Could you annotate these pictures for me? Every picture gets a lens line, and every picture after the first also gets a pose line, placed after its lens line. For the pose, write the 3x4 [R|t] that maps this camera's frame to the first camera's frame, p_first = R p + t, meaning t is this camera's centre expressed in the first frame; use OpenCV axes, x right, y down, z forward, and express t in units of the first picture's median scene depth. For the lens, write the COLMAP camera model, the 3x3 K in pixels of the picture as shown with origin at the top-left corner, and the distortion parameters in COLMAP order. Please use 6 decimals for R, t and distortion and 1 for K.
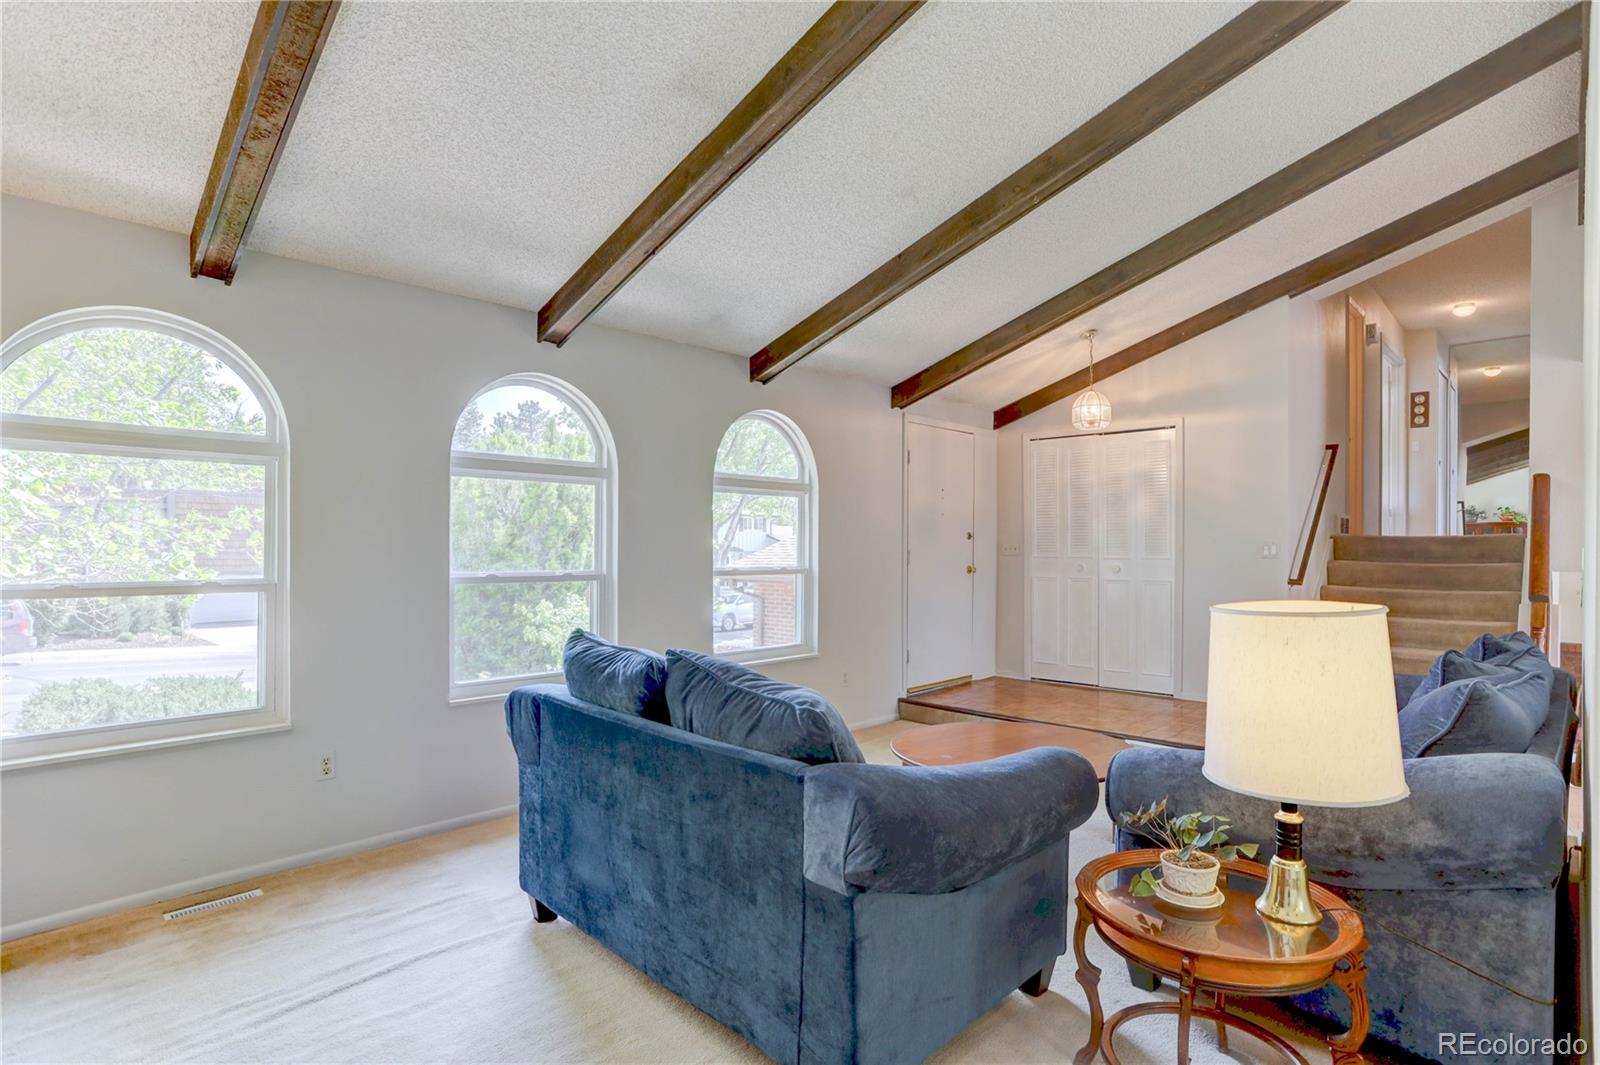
lens RADIAL K [[807.9, 0, 800.0], [0, 807.9, 532.5], [0, 0, 1]] dist [-0.000423, 0.000525]
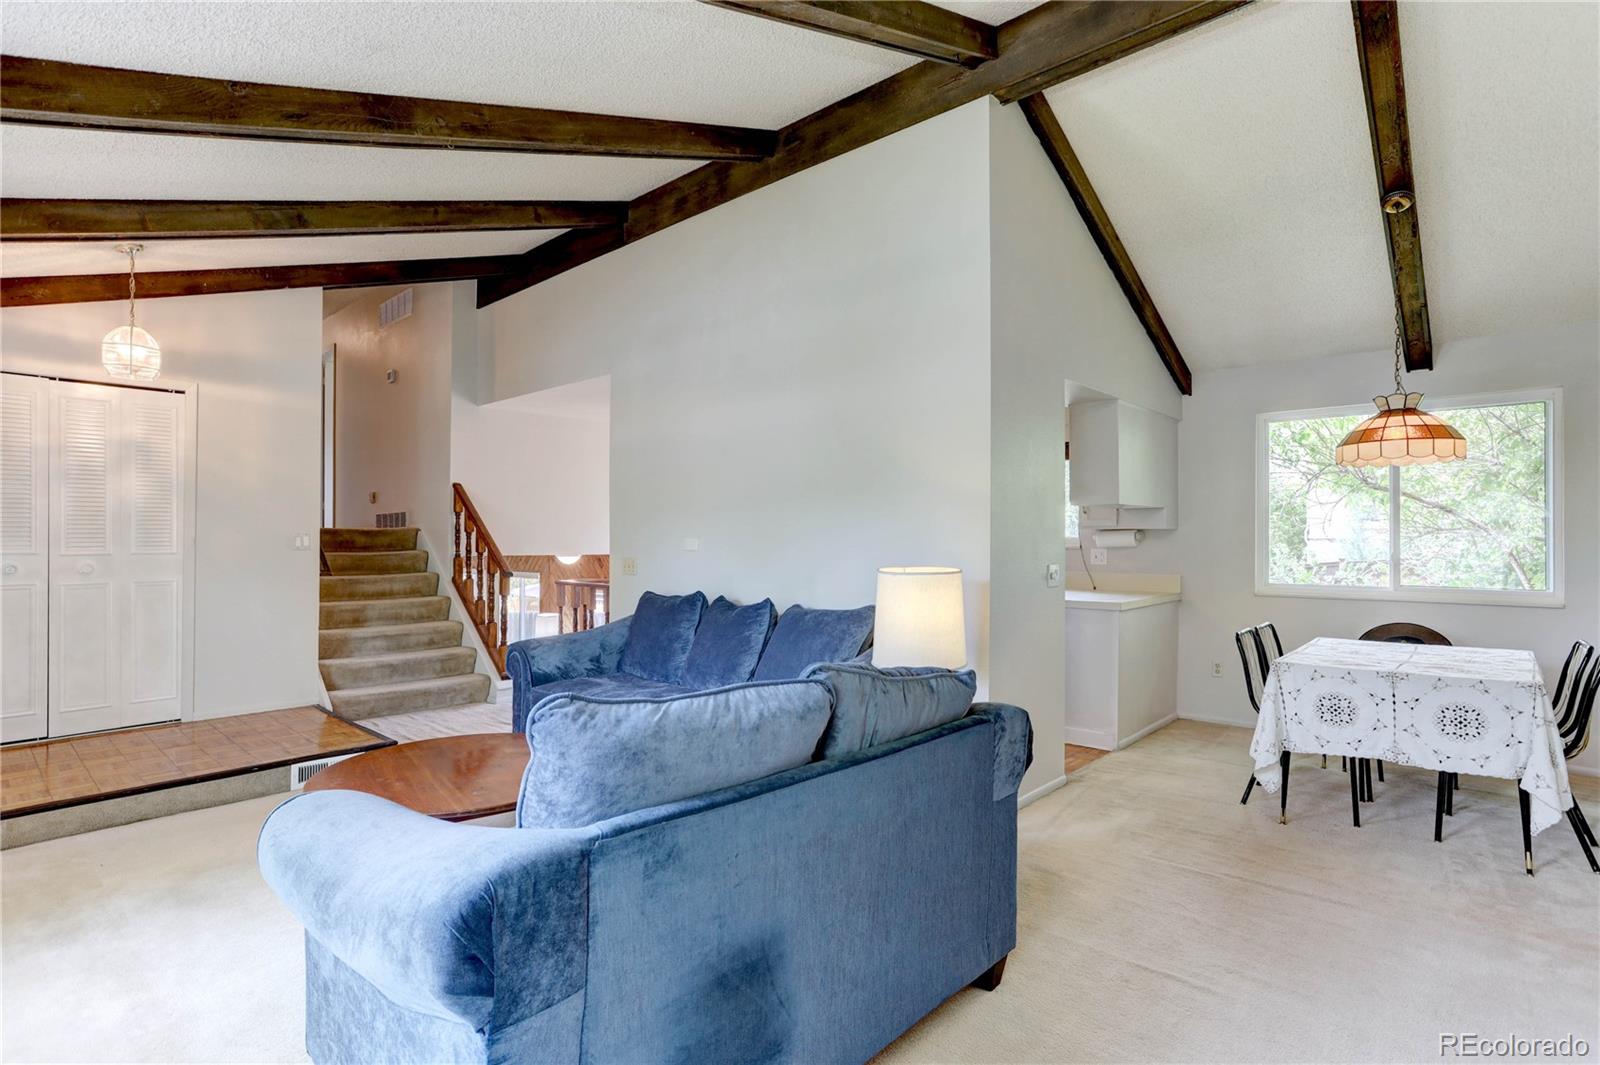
lens RADIAL K [[807.9, 0, 800.0], [0, 807.9, 532.5], [0, 0, 1]] dist [-0.000423, 0.000525]
pose [[-0.038252, 0.006700, 0.999246, -0.399343], [-0.014024, 0.999875, -0.007241, 0.009458], [-0.999170, -0.014291, -0.038154, 0.422849]]
